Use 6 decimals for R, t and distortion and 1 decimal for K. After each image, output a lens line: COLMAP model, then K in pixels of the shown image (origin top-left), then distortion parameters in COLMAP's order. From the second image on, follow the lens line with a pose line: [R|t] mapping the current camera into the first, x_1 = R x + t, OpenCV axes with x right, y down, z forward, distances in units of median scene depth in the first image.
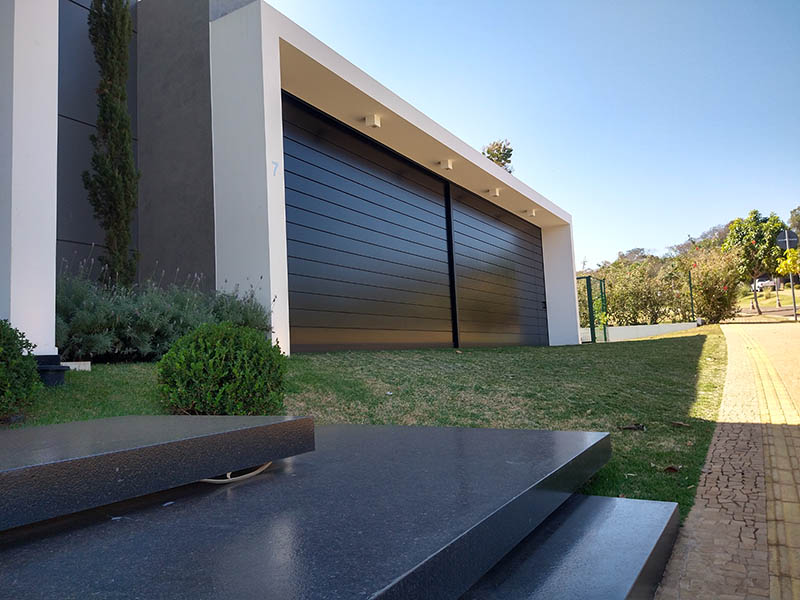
lens RADIAL K [[653.9, 0, 400.0], [0, 653.9, 300.0], [0, 0, 1]] dist [0.099561, -0.003111]
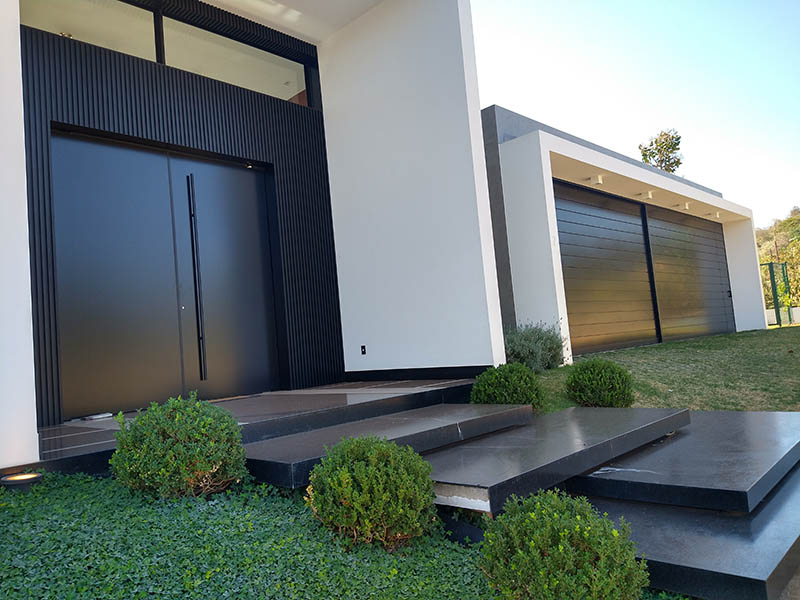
lens RADIAL K [[696.6, 0, 400.0], [0, 696.6, 300.0], [0, 0, 1]] dist [-0.014955, -0.011125]
pose [[0.977730, -0.061596, -0.200624, -0.076387], [0.067271, 0.997501, 0.021586, -0.041395], [0.198793, -0.034601, 0.979430, -0.208128]]
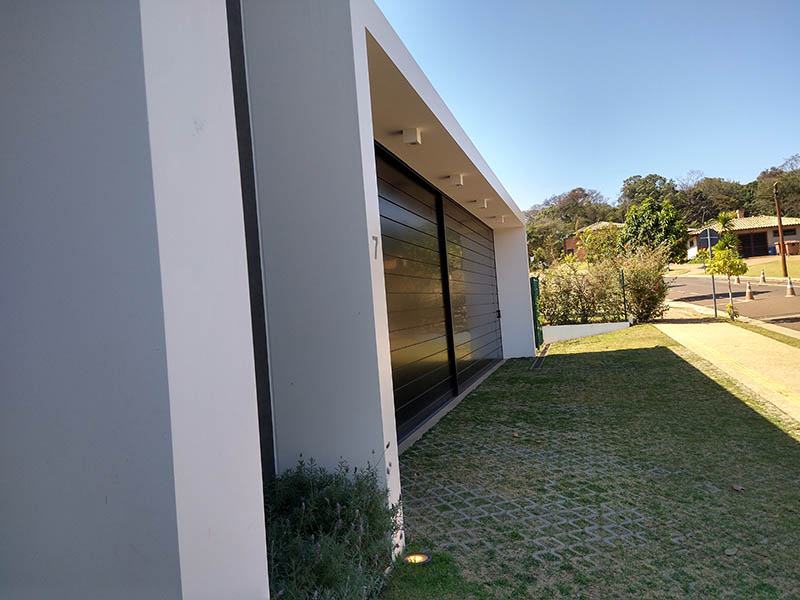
lens RADIAL K [[653.9, 0, 400.0], [0, 653.9, 300.0], [0, 0, 1]] dist [0.099561, -0.003111]
pose [[0.977227, -0.013392, 0.211774, -0.101041], [0.000809, 0.998234, 0.059391, -0.063127], [-0.212195, -0.057867, 0.975512, 0.132559]]
